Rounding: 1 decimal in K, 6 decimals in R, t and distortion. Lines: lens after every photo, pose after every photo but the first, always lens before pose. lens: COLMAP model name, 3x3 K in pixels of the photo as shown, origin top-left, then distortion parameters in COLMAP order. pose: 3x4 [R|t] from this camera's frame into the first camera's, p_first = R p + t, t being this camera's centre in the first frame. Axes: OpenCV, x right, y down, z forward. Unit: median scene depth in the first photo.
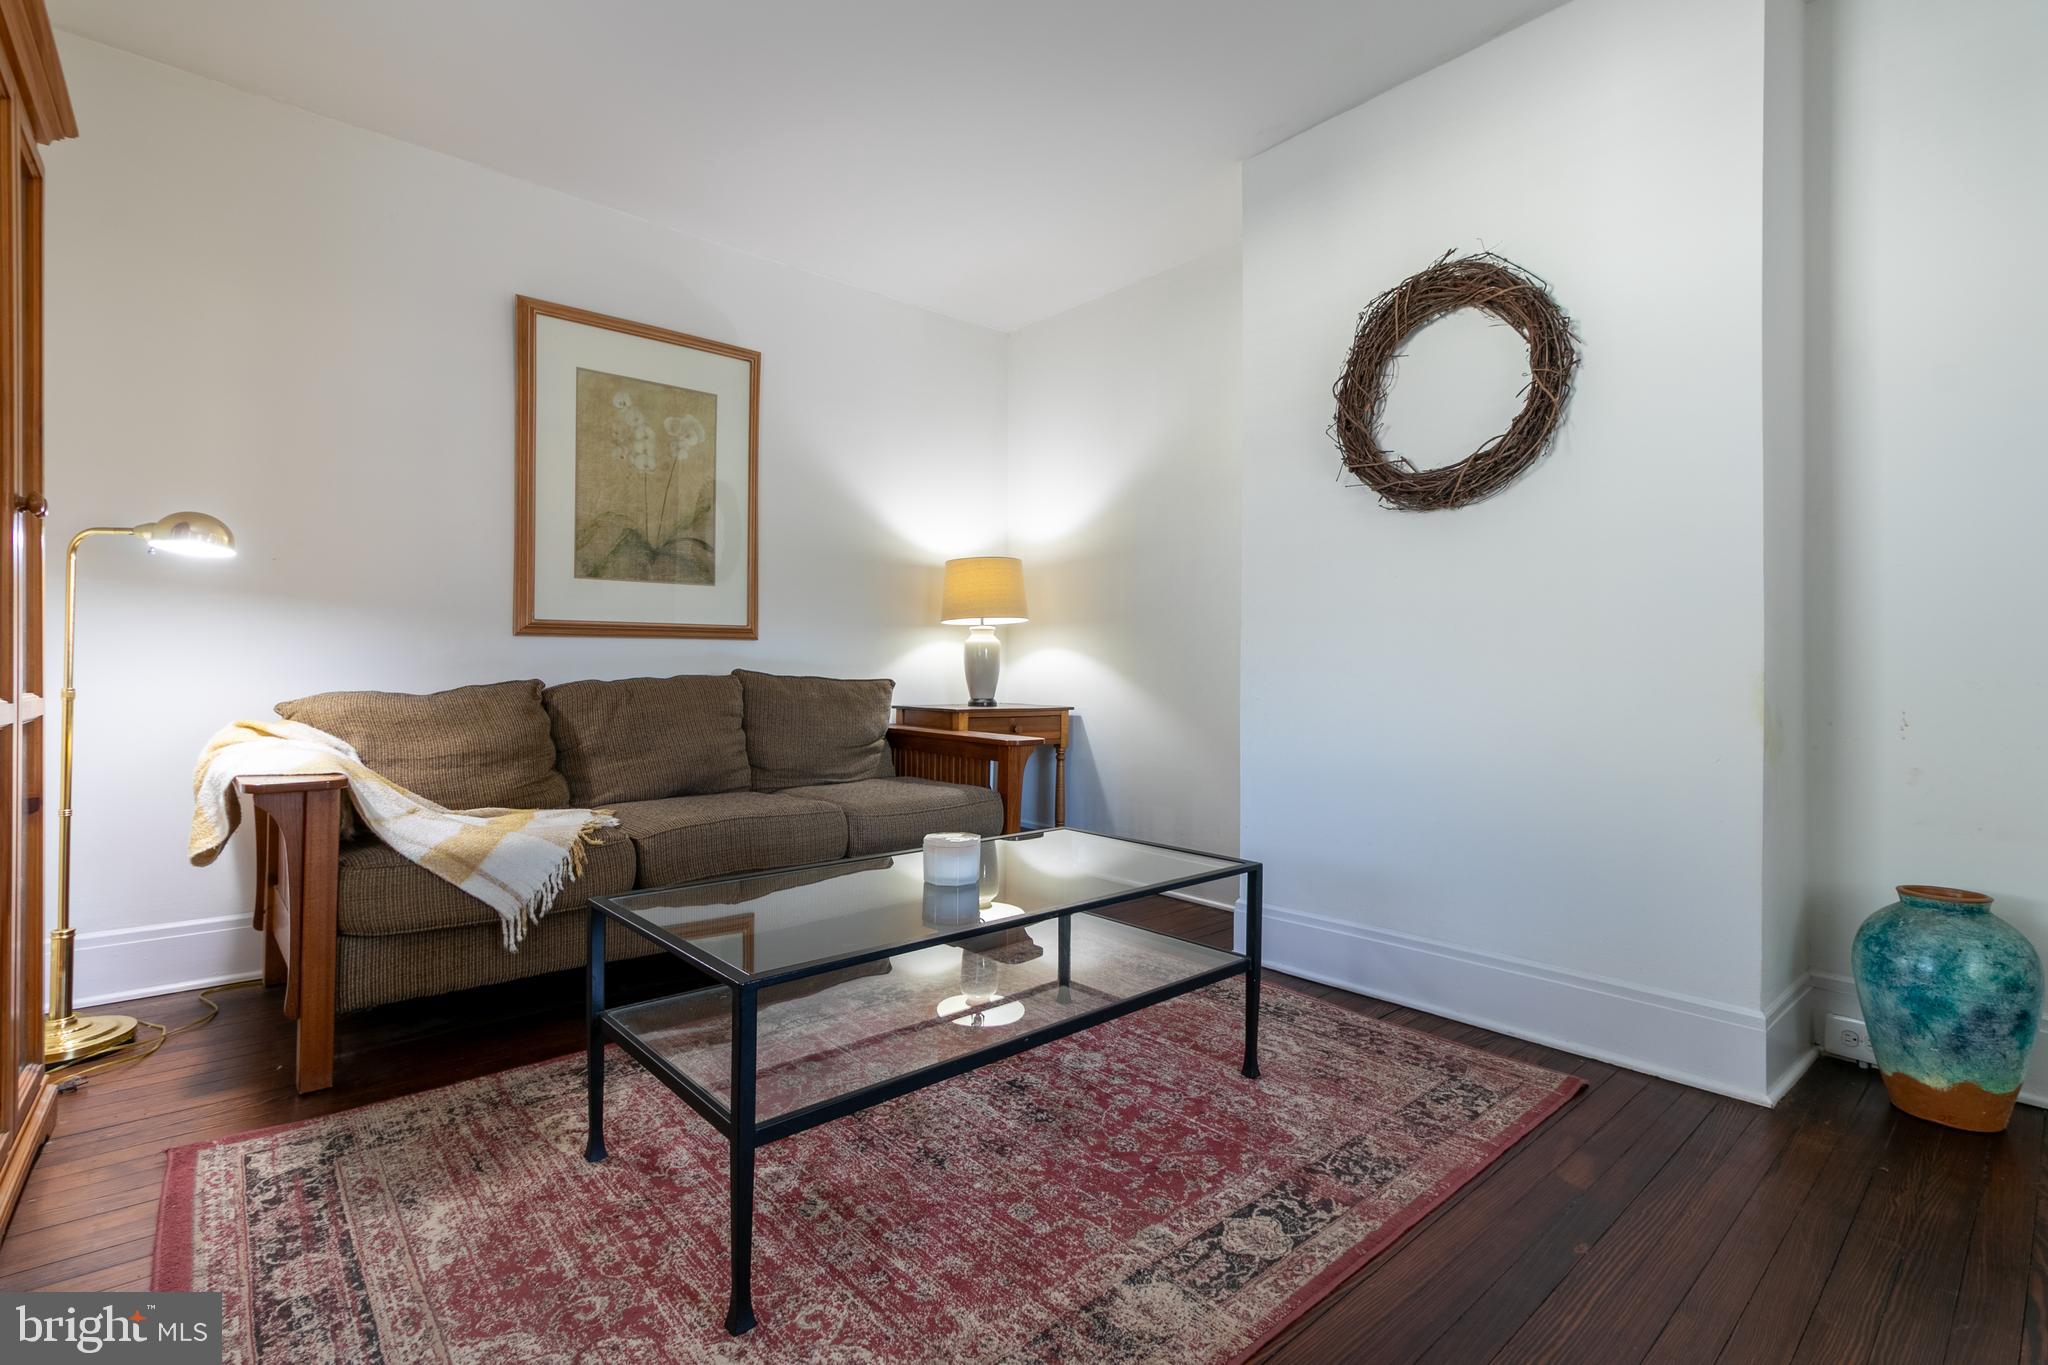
lens RADIAL K [[962.0, 0, 1002.1], [0, 962.0, 656.2], [0, 0, 1]] dist [0.003353, 0.000422]
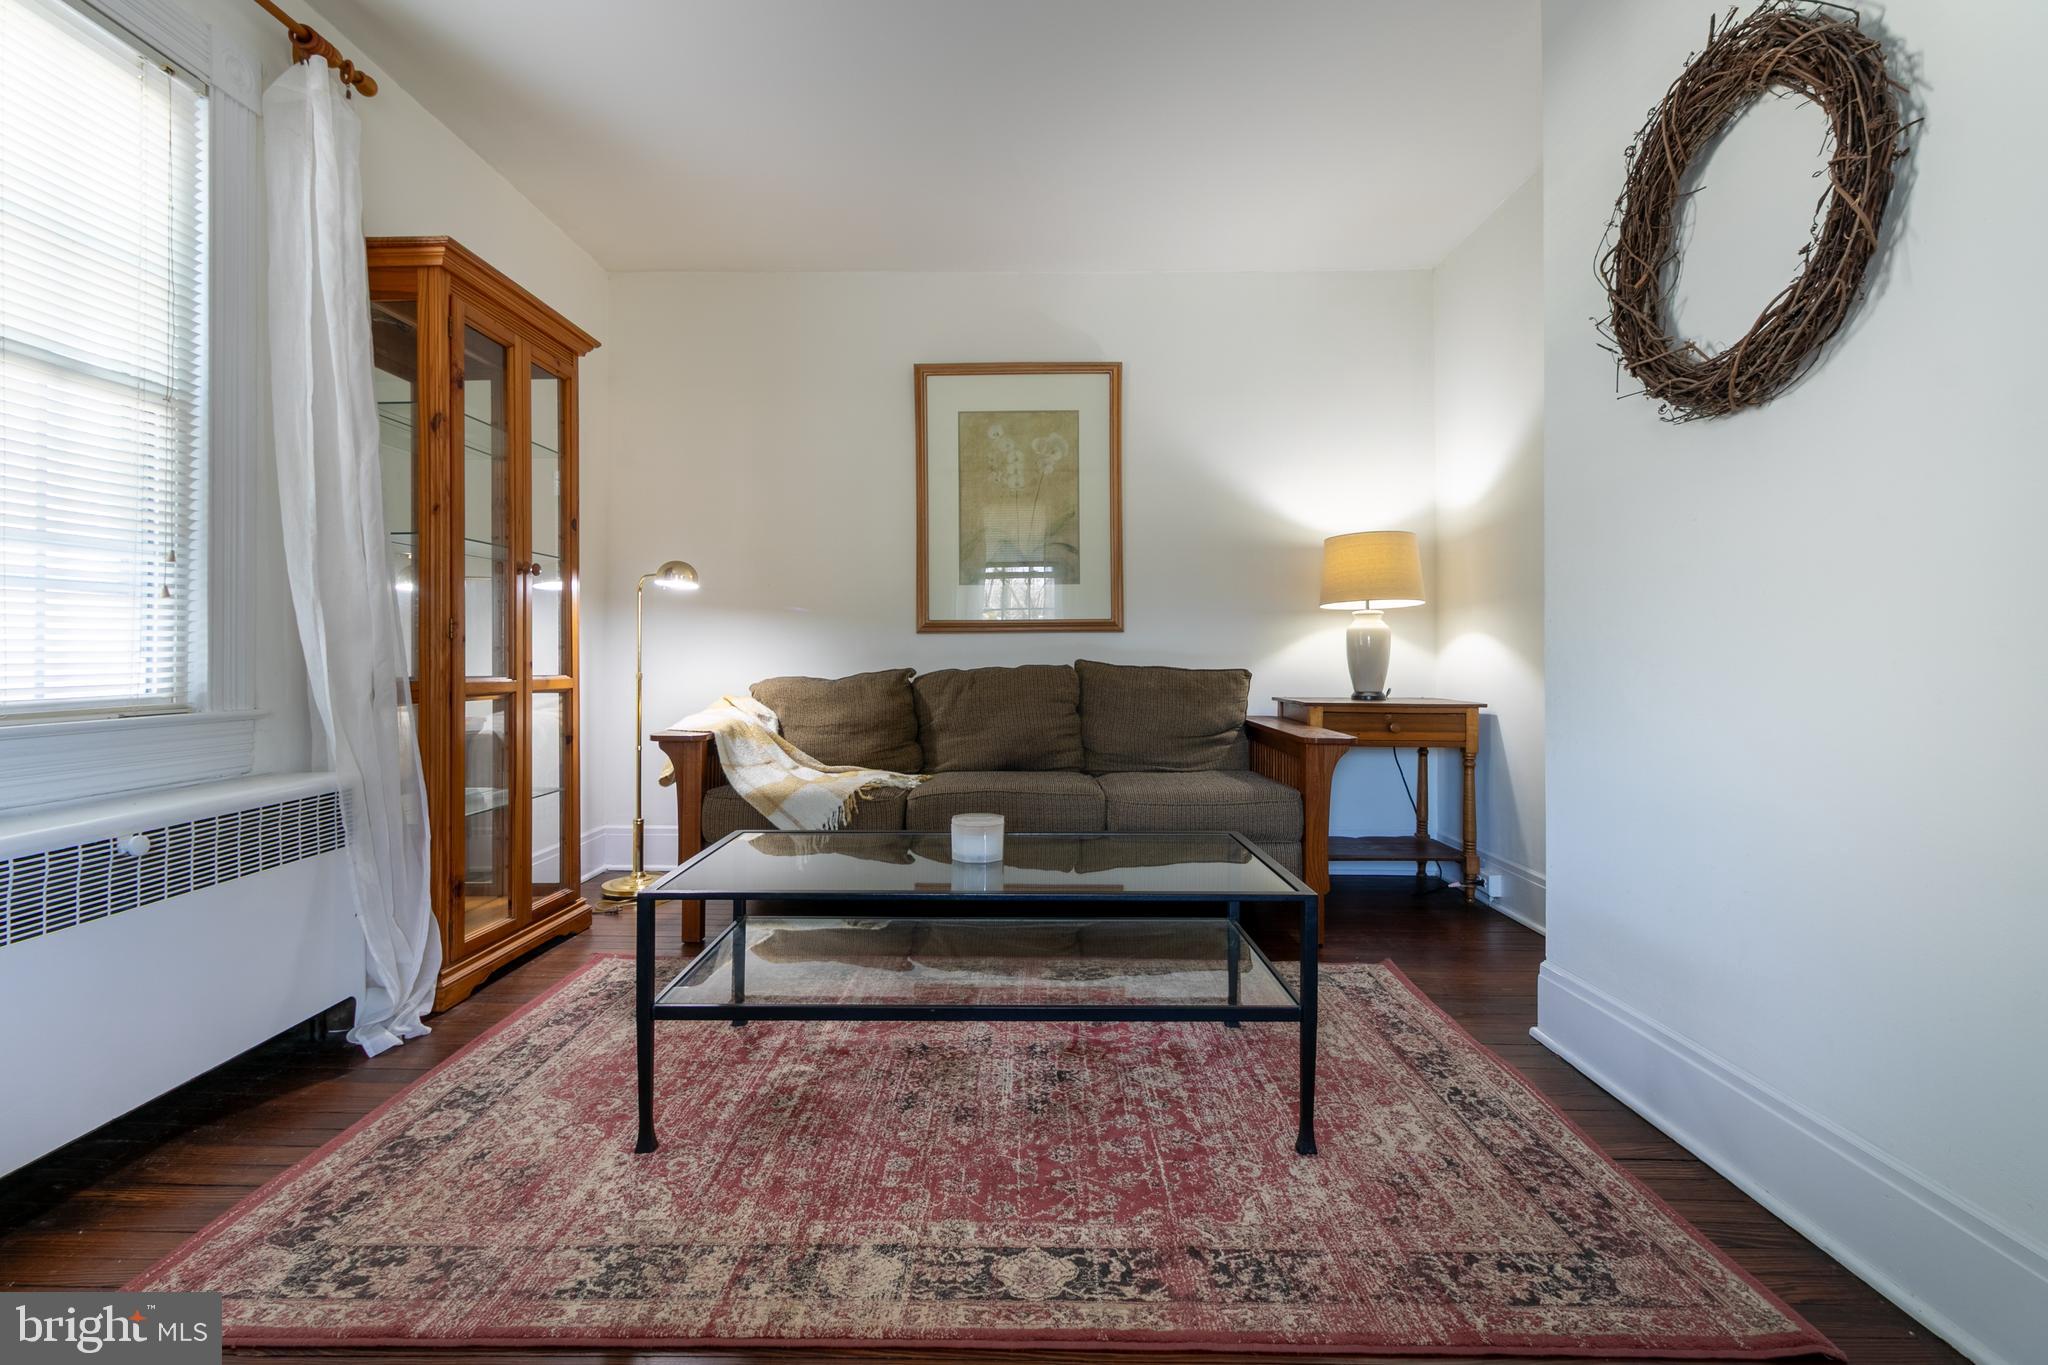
lens RADIAL K [[962.0, 0, 1002.7], [0, 962.0, 641.3], [0, 0, 1]] dist [0.003353, 0.000422]
pose [[0.735982, -0.016928, -0.676789, 0.570248], [0.013233, 0.999856, -0.010618, 0.004554], [0.676872, -0.001141, 0.736100, 0.196542]]
